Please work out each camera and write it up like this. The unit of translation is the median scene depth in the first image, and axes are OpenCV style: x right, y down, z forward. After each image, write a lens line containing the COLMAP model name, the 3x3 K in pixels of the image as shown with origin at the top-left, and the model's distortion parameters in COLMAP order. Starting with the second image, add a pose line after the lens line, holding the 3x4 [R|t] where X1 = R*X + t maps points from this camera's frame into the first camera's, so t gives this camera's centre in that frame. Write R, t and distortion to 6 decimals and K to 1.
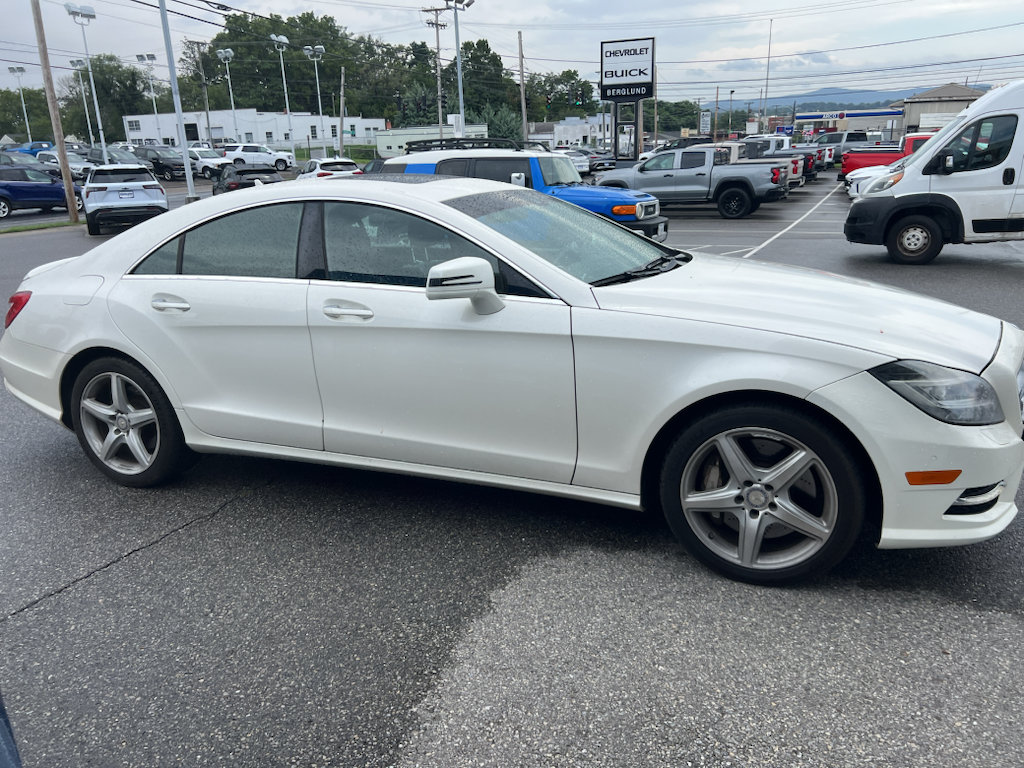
lens RADIAL K [[758.1, 0, 509.6], [0, 758.1, 378.6], [0, 0, 1]] dist [0.053330, -0.051624]
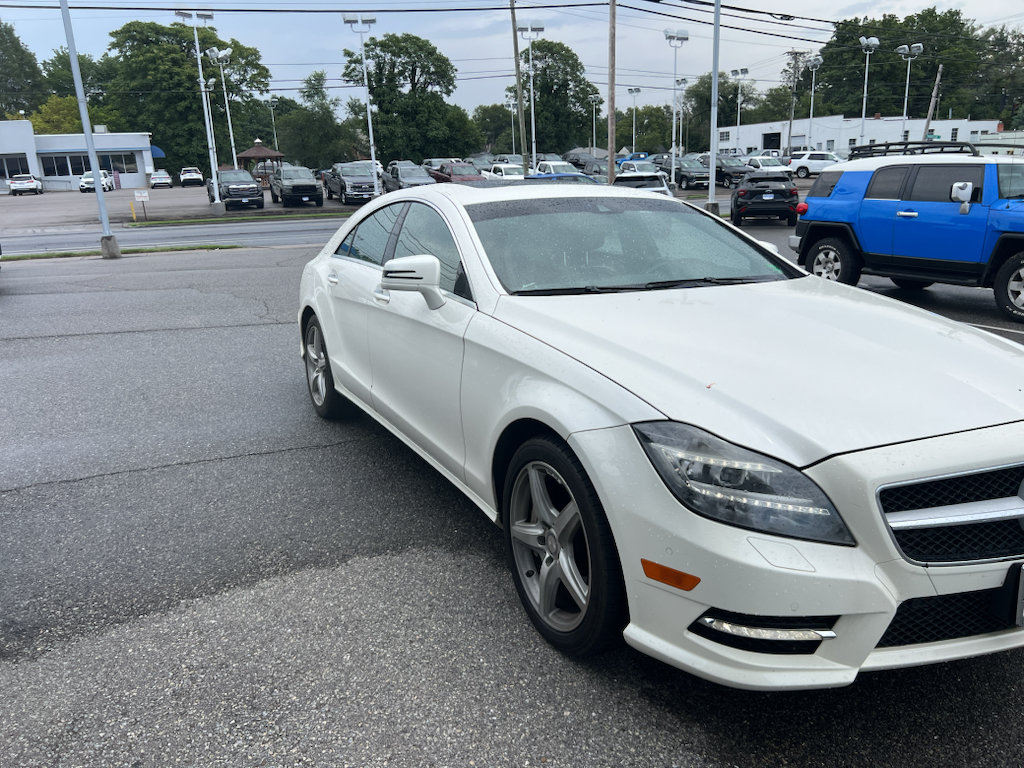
lens RADIAL K [[758.1, 0, 513.1], [0, 758.1, 379.1], [0, 0, 1]] dist [0.053330, -0.051624]
pose [[0.767120, 0.177289, -0.616519, 0.184599], [-0.182863, 0.981613, 0.054745, -0.016878], [0.614889, 0.070742, 0.785434, 0.059989]]
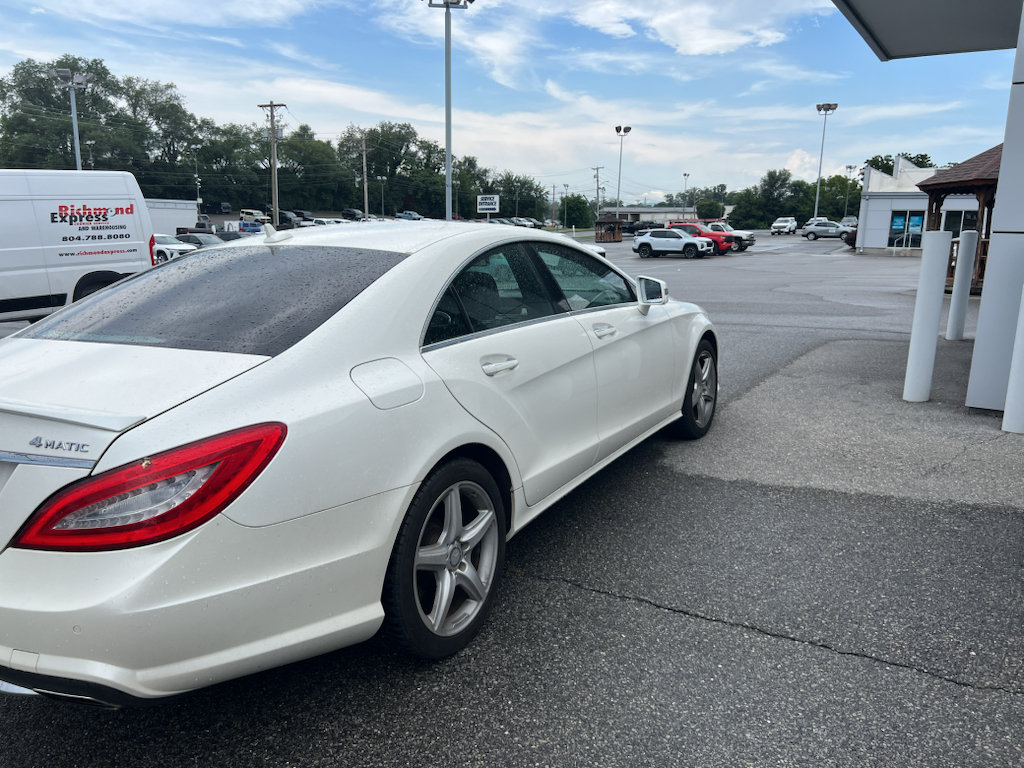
lens RADIAL K [[758.1, 0, 498.6], [0, 758.1, 391.9], [0, 0, 1]] dist [0.053330, -0.051624]
pose [[0.132677, -0.168947, 0.976654, -0.378014], [0.274220, 0.953160, 0.127631, -0.052778], [-0.952471, 0.250884, 0.172791, 0.267108]]
